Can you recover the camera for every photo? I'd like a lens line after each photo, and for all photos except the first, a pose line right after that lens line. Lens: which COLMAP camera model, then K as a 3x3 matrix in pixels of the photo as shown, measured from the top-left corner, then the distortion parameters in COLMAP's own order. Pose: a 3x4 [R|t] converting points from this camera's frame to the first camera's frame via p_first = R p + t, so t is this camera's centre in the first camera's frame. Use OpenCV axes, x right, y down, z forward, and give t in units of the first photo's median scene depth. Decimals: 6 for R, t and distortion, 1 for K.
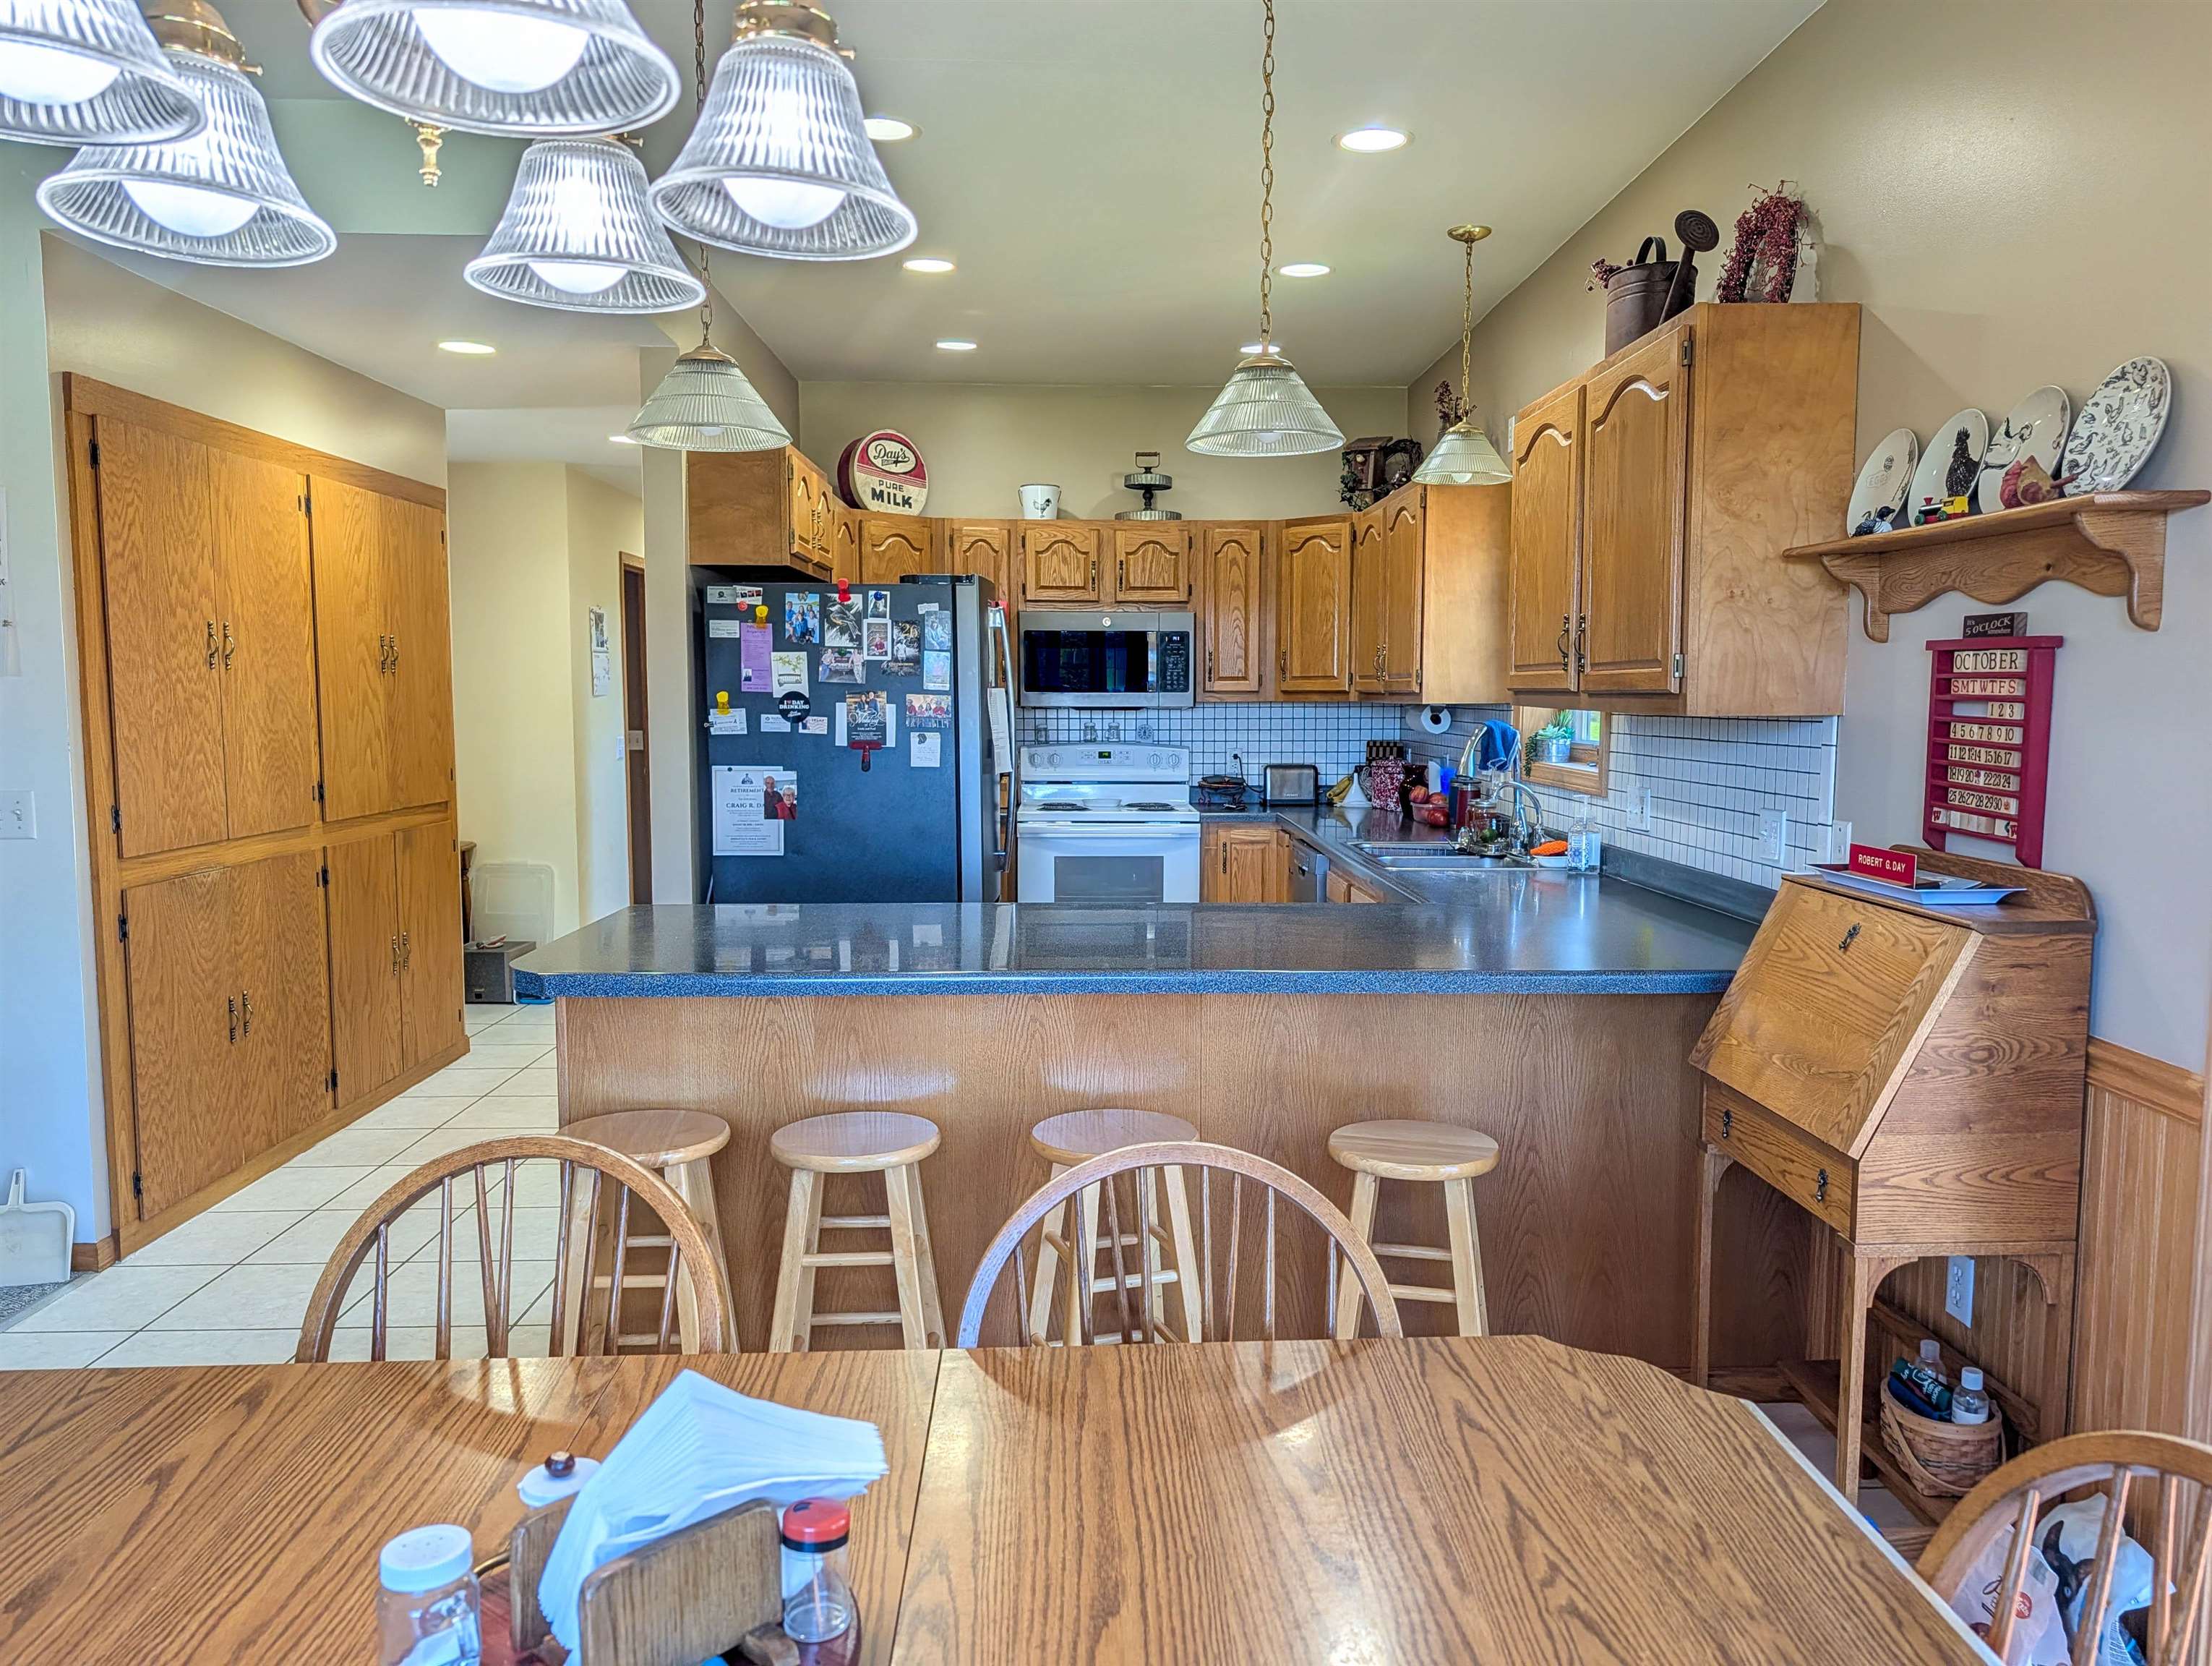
lens RADIAL K [[1567.8, 0, 1108.2], [0, 1567.8, 830.8], [0, 0, 1]] dist [0.000201, 0.000128]
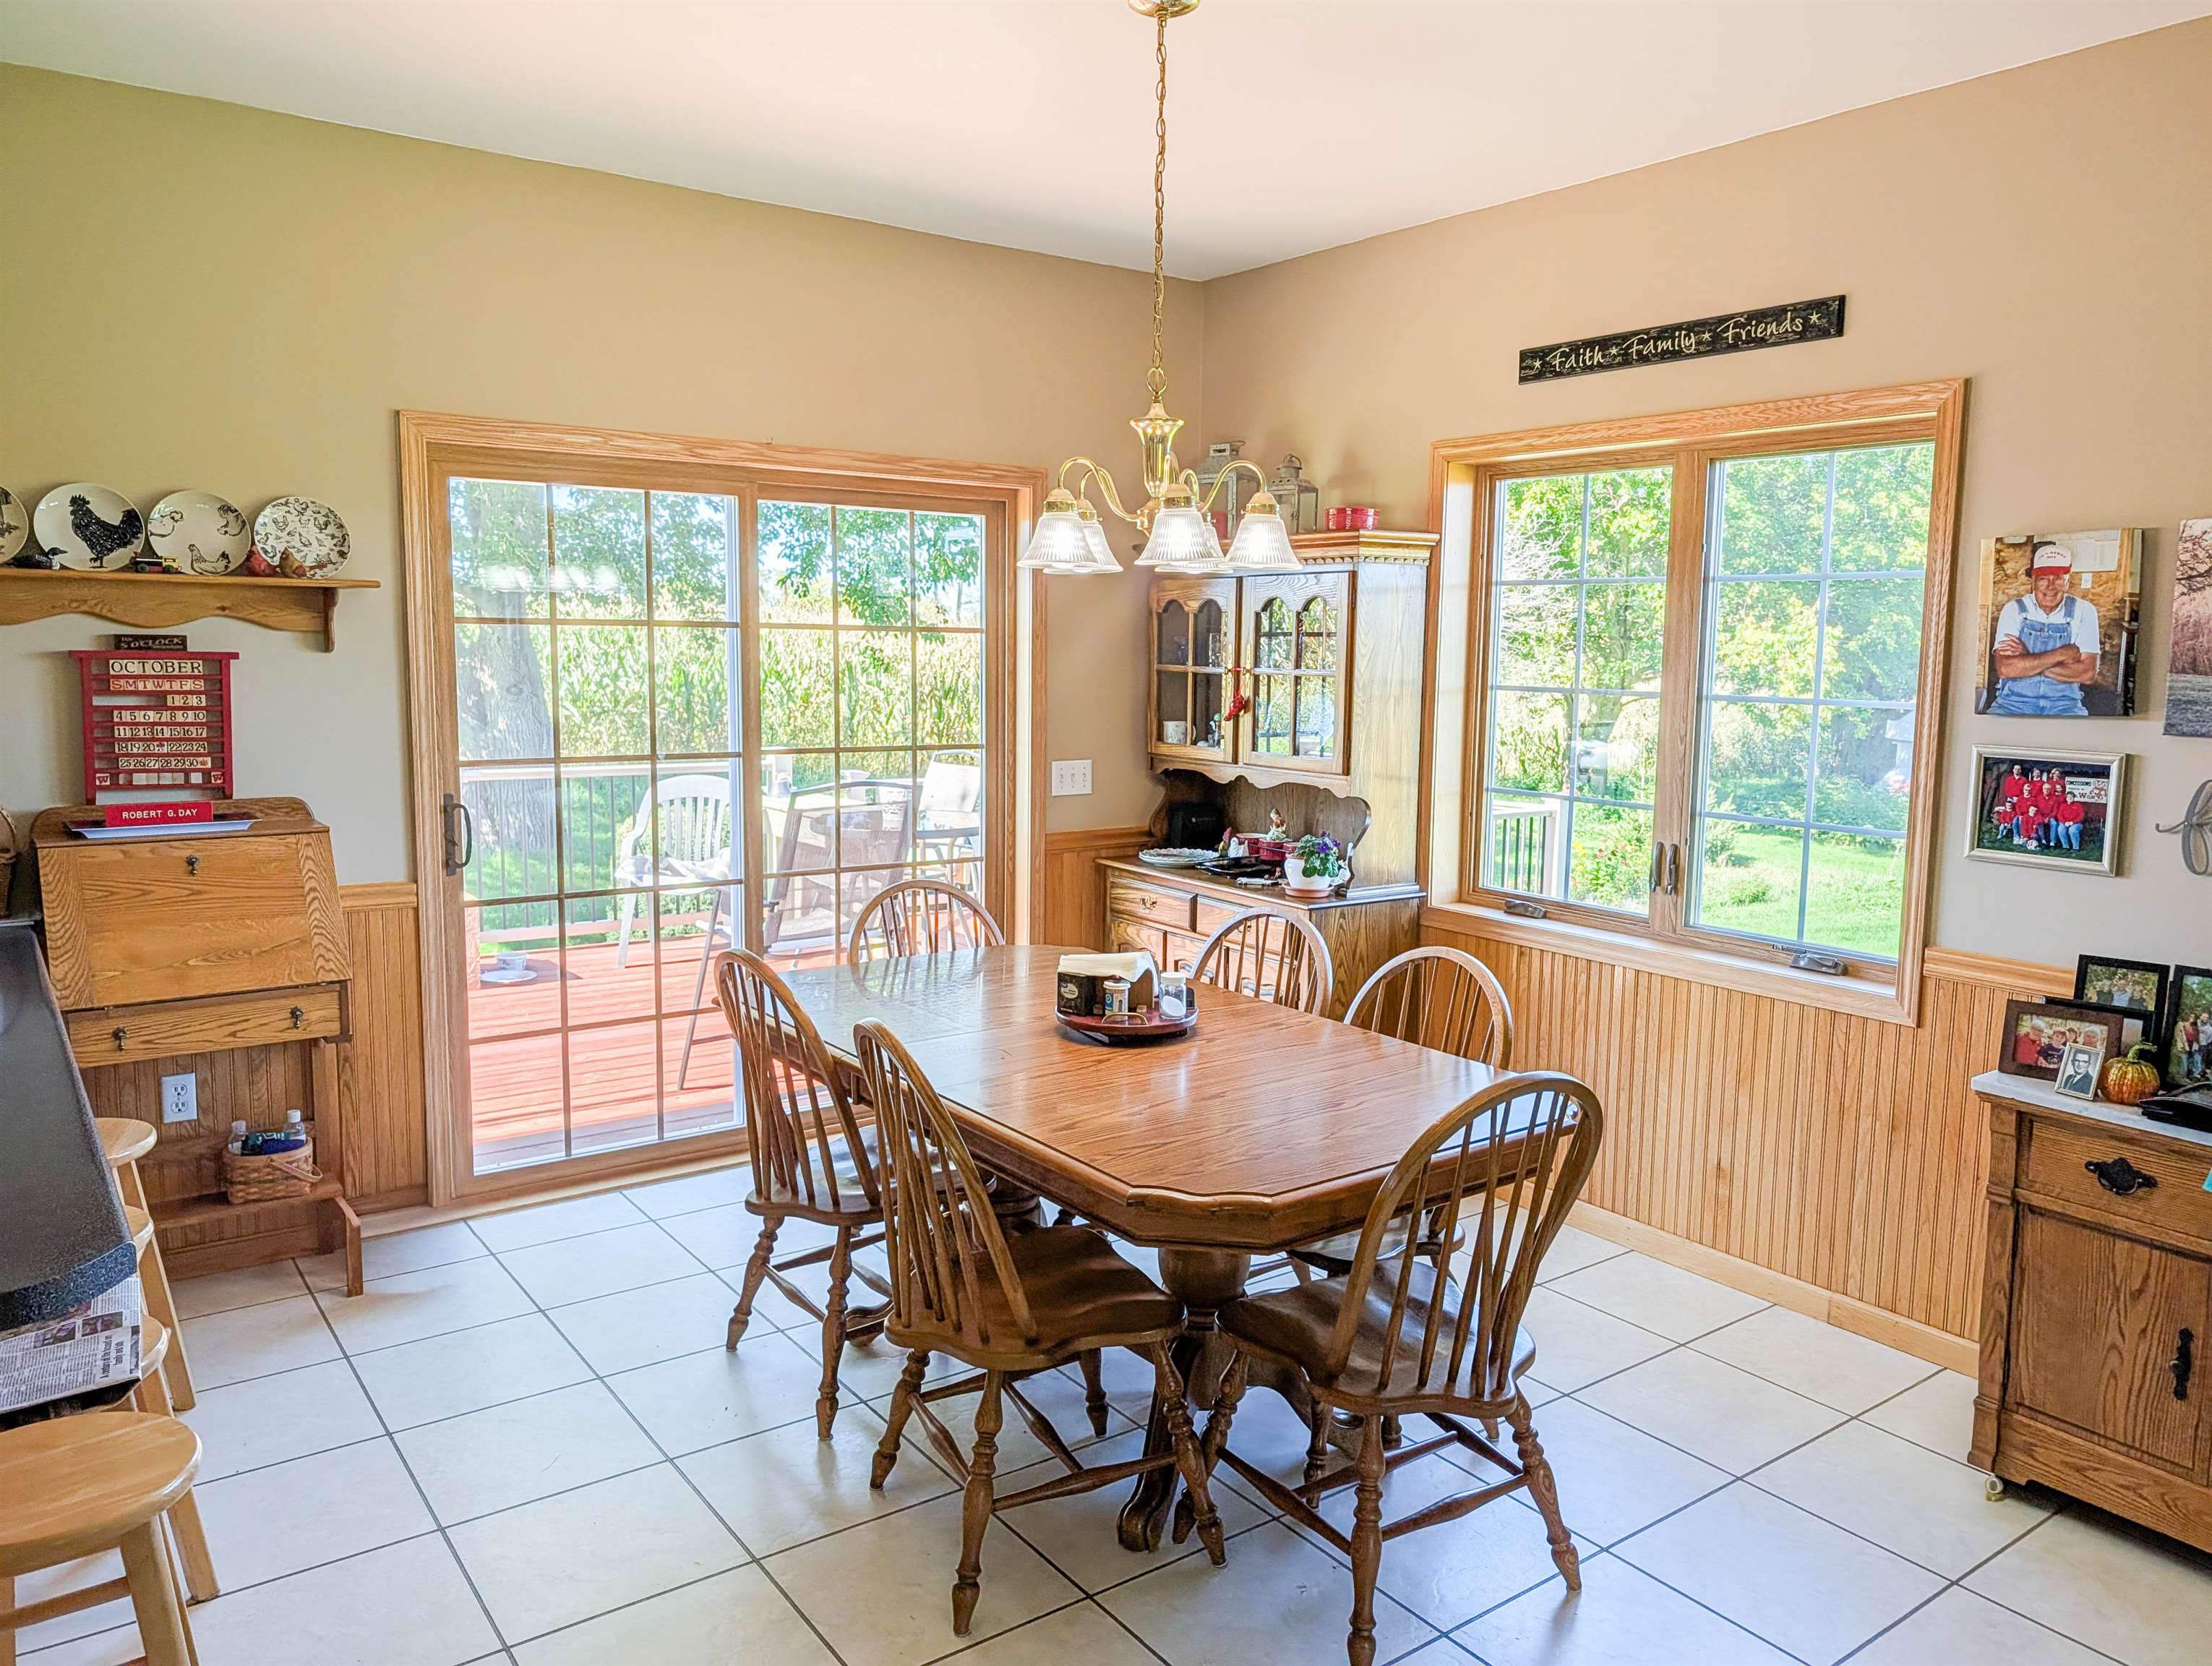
lens RADIAL K [[1567.8, 0, 1105.1], [0, 1567.8, 828.4], [0, 0, 1]] dist [0.000201, 0.000128]
pose [[-0.565559, -0.111517, 0.817133, -1.147191], [0.060551, 0.982526, 0.175998, -0.164389], [-0.822482, 0.149016, -0.548924, 1.101446]]
